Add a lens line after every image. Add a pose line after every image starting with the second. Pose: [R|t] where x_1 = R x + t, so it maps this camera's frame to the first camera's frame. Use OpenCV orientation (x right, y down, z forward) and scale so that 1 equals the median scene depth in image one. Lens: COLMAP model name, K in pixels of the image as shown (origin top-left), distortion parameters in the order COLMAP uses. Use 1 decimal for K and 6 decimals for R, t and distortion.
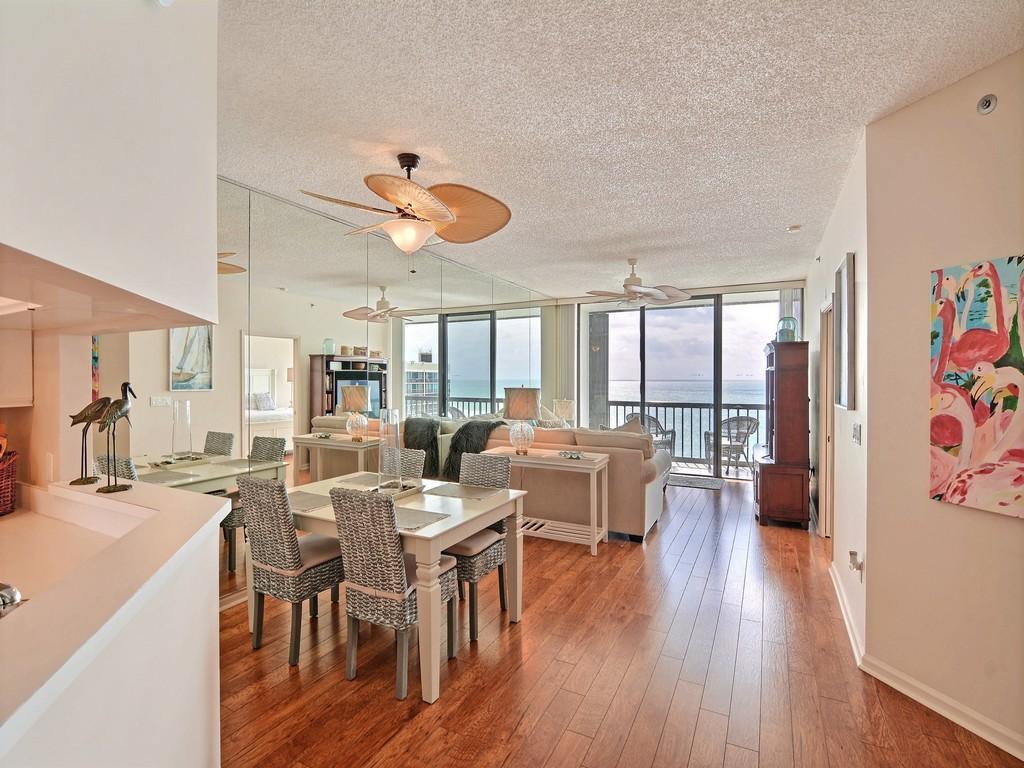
lens RADIAL K [[496.1, 0, 512.8], [0, 496.1, 374.8], [0, 0, 1]] dist [-0.015602, -0.005947]
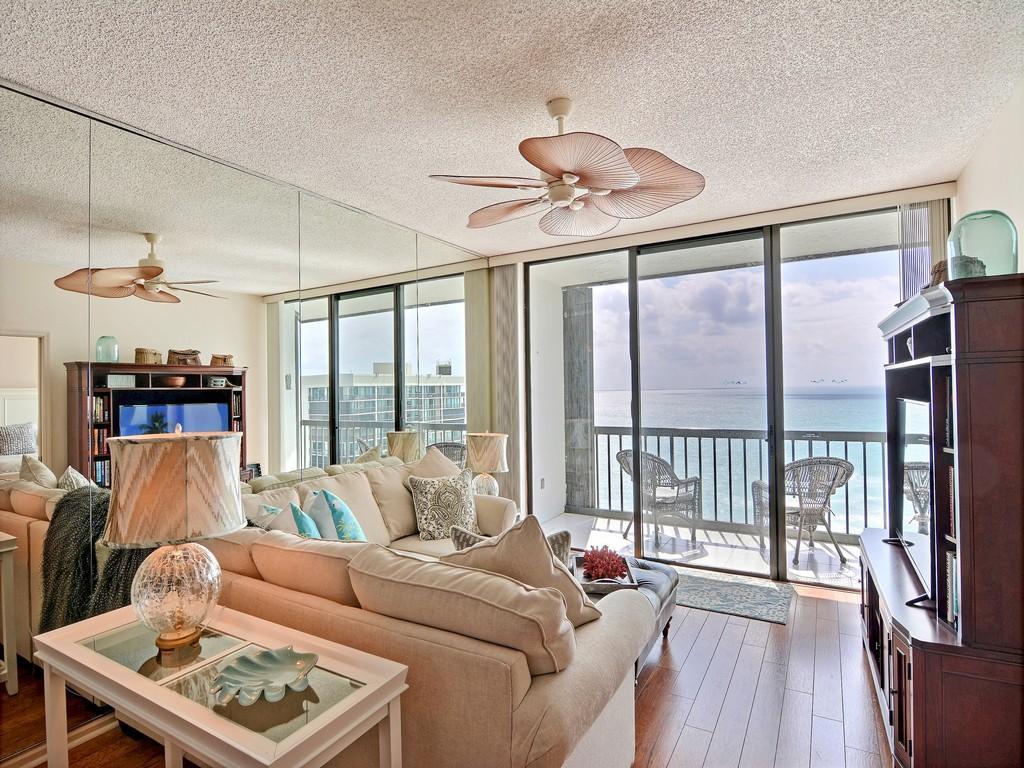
lens RADIAL K [[547.8, 0, 511.2], [0, 547.8, 388.5], [0, 0, 1]] dist [-0.007377, -0.001266]
pose [[0.998696, -0.023116, -0.045522, 0.144634], [0.023279, 0.999724, 0.003033, 0.000013], [0.045440, -0.004089, 0.998959, 0.366888]]
